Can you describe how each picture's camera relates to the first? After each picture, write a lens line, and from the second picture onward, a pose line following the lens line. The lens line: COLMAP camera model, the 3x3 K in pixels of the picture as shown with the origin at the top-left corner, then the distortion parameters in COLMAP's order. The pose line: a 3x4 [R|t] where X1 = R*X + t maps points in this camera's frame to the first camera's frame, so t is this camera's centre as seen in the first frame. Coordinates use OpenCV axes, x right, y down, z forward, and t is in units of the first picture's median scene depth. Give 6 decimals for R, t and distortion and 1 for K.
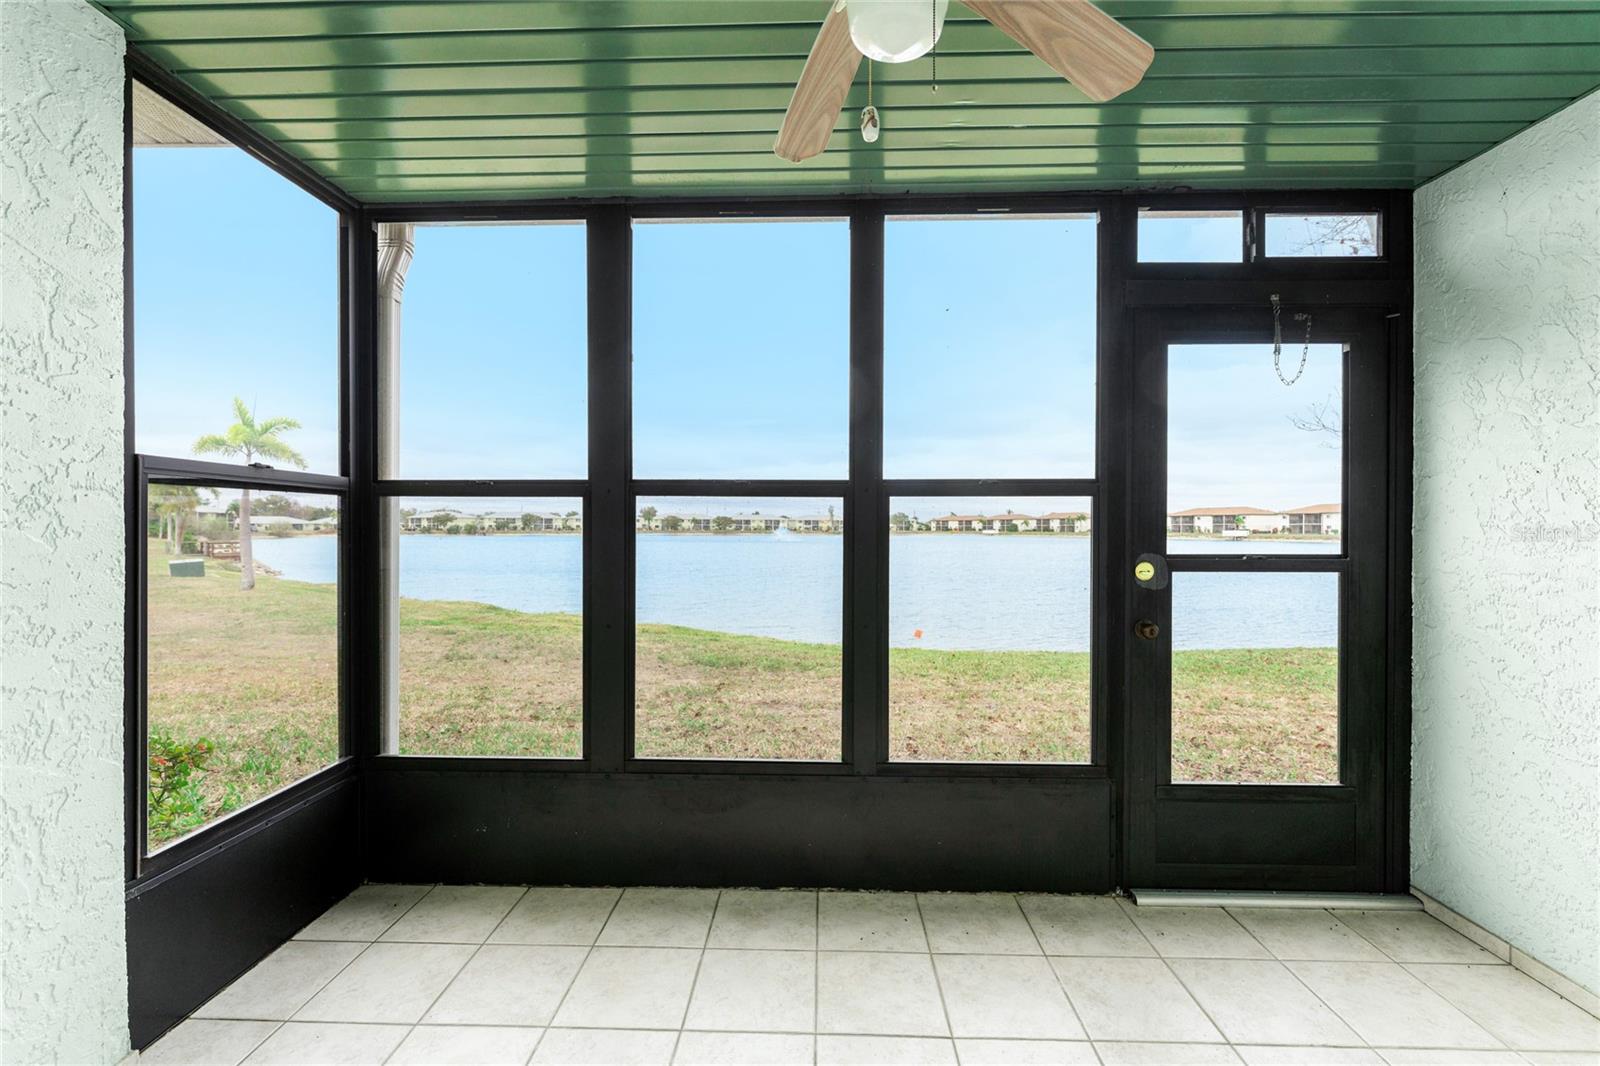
lens RADIAL K [[647.4, 0, 807.8], [0, 647.4, 532.7], [0, 0, 1]] dist [-0.001363, -0.000308]
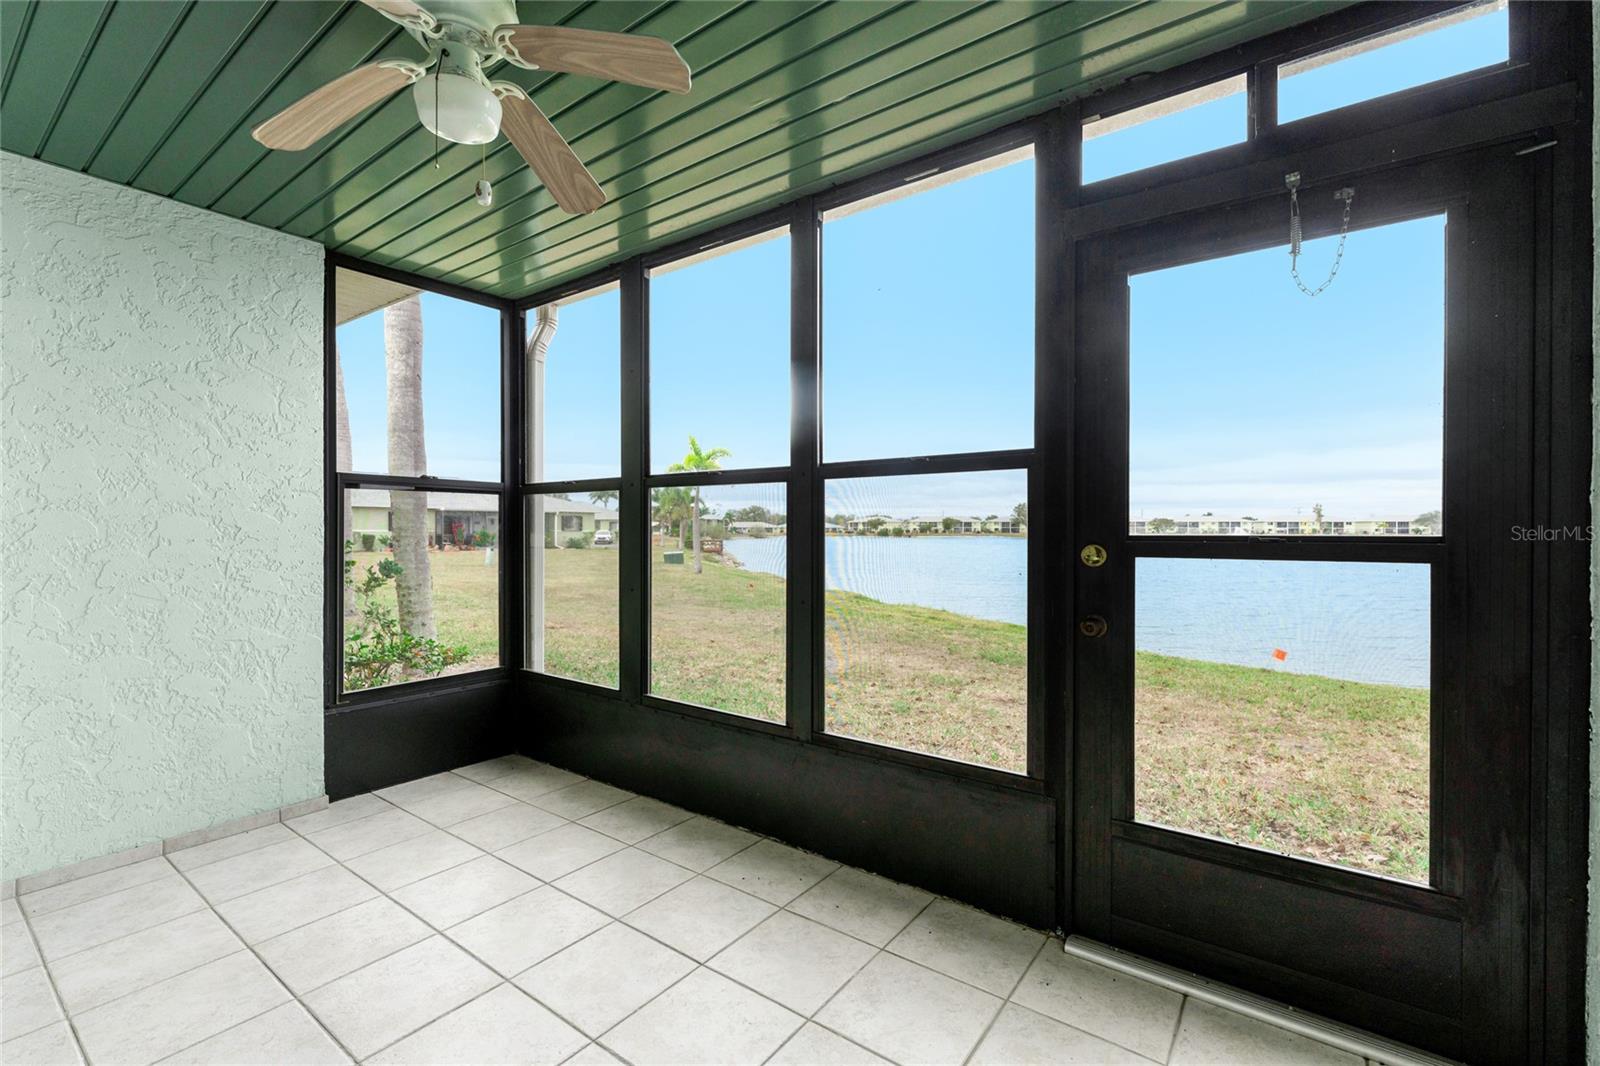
lens RADIAL K [[621.4, 0, 800.0], [0, 621.4, 533.0], [0, 0, 1]] dist [-0.000287, -0.000190]
pose [[0.846795, 0.000986, -0.531919, 0.628425], [-0.000707, 0.999999, 0.000728, 0.029479], [0.531920, -0.000240, 0.846795, 0.127943]]
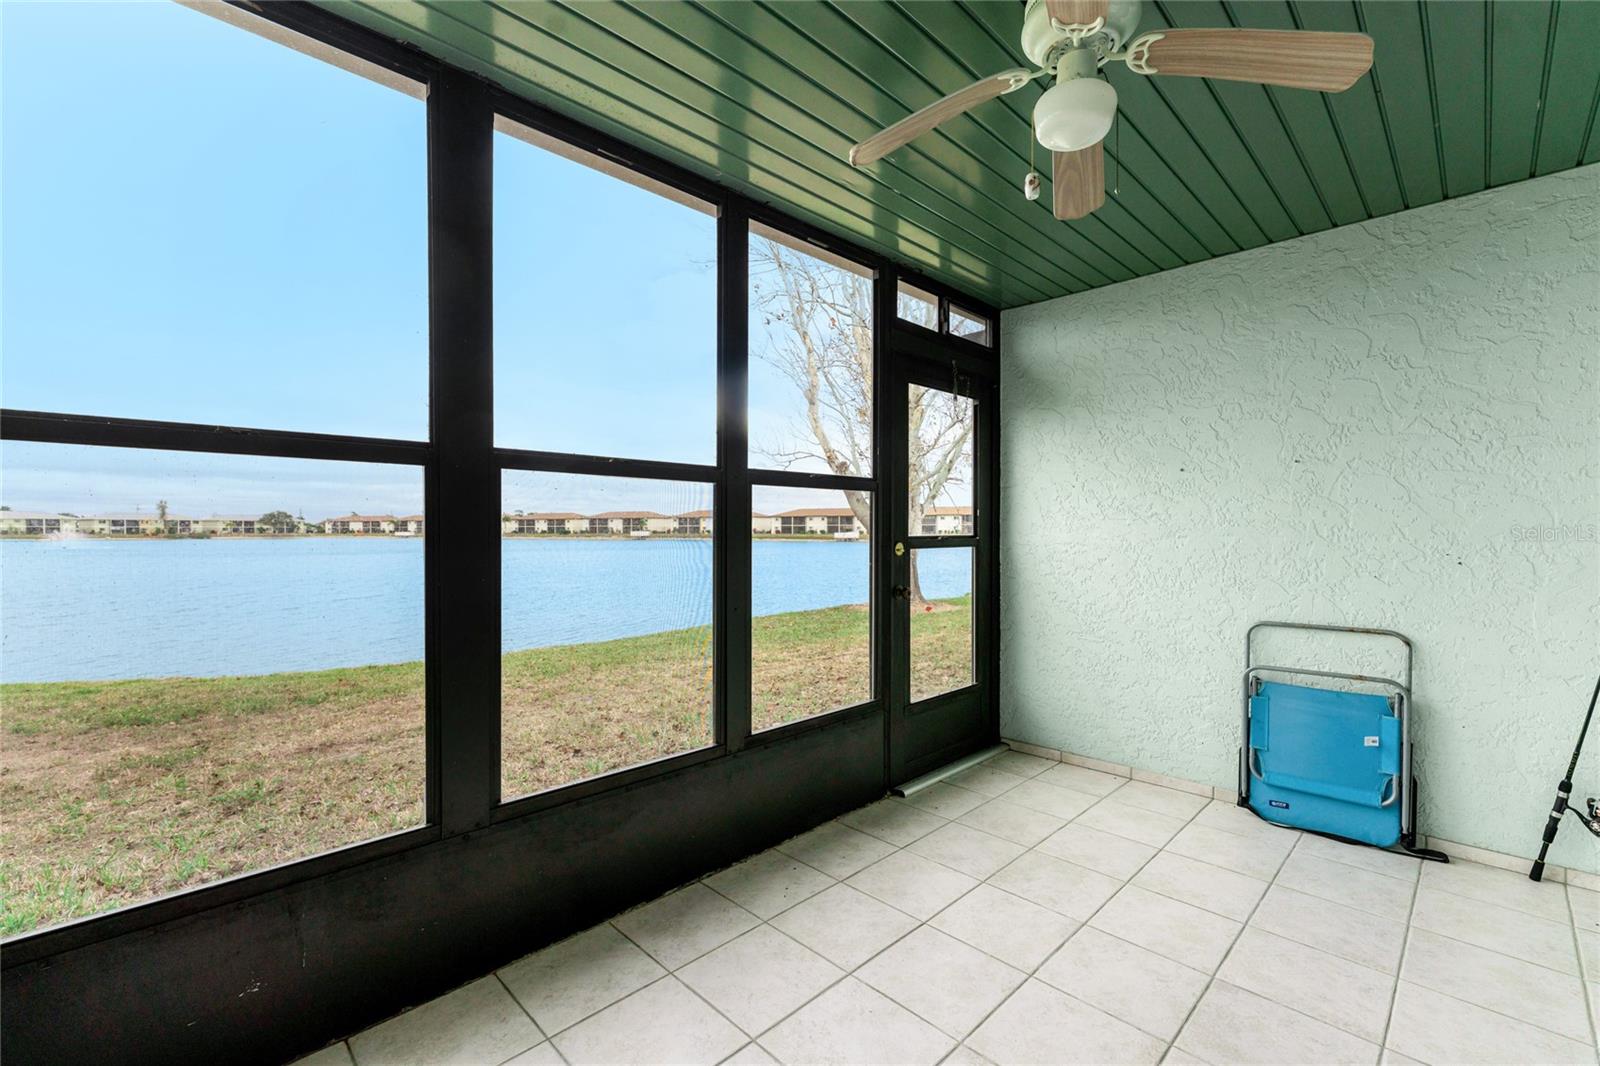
lens RADIAL K [[621.4, 0, 800.0], [0, 621.4, 533.0], [0, 0, 1]] dist [-0.000287, -0.000190]
pose [[0.731016, -0.007724, 0.682317, -0.511682], [0.006888, 0.999969, 0.003941, 0.019853], [-0.682326, 0.001819, 0.731046, 0.198613]]
